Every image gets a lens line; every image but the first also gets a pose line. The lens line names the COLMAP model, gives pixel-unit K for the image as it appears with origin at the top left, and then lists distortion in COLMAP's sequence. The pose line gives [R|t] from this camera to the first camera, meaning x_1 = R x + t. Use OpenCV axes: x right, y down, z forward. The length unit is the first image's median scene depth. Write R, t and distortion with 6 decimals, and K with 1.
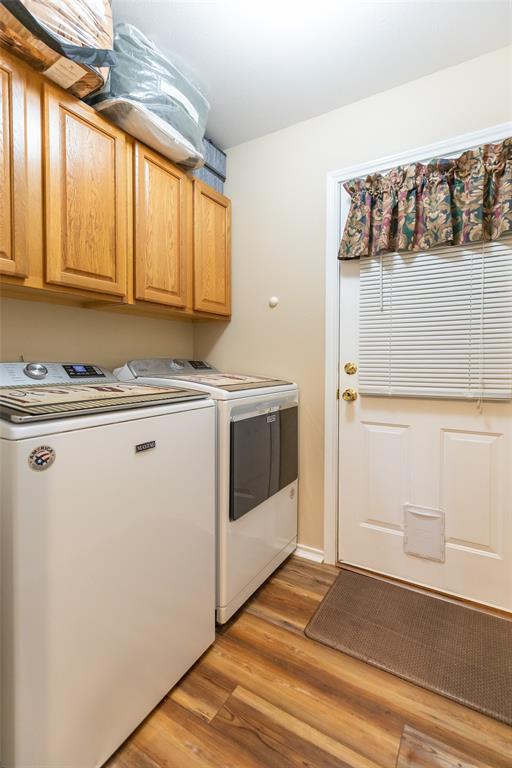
lens RADIAL K [[344.8, 0, 219.1], [0, 344.8, 362.8], [0, 0, 1]] dist [0.010504, -0.001035]
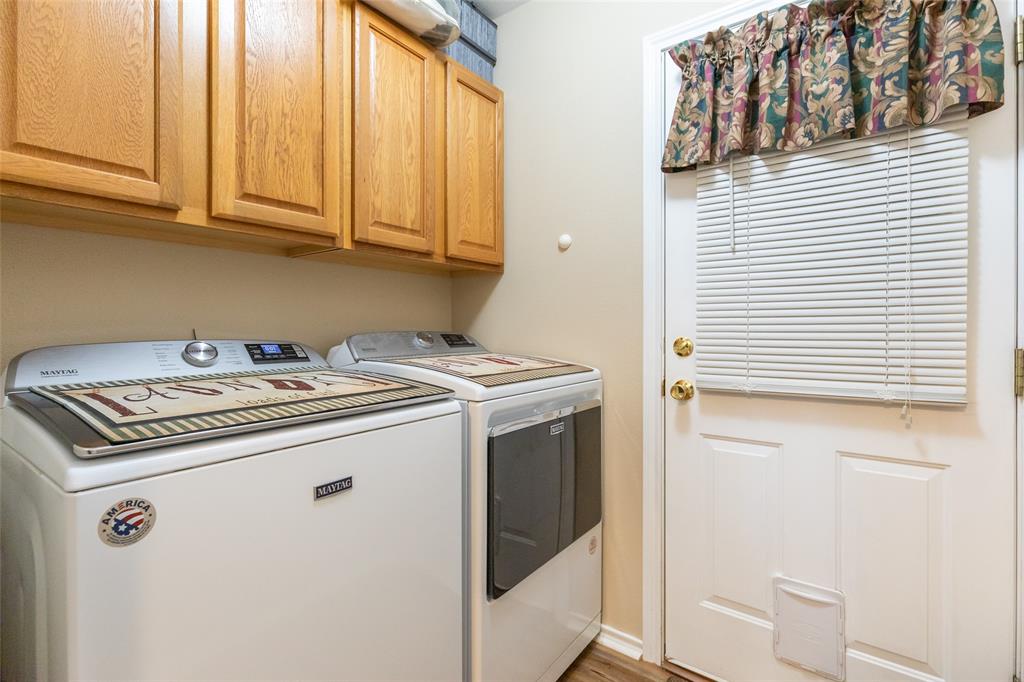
lens RADIAL K [[459.7, 0, 514.6], [0, 459.7, 335.3], [0, 0, 1]] dist [0.010504, -0.001035]
pose [[0.999914, -0.012487, 0.004002, 0.077484], [0.012449, 0.999877, 0.009565, -0.016456], [-0.004121, -0.009515, 0.999946, 0.179833]]
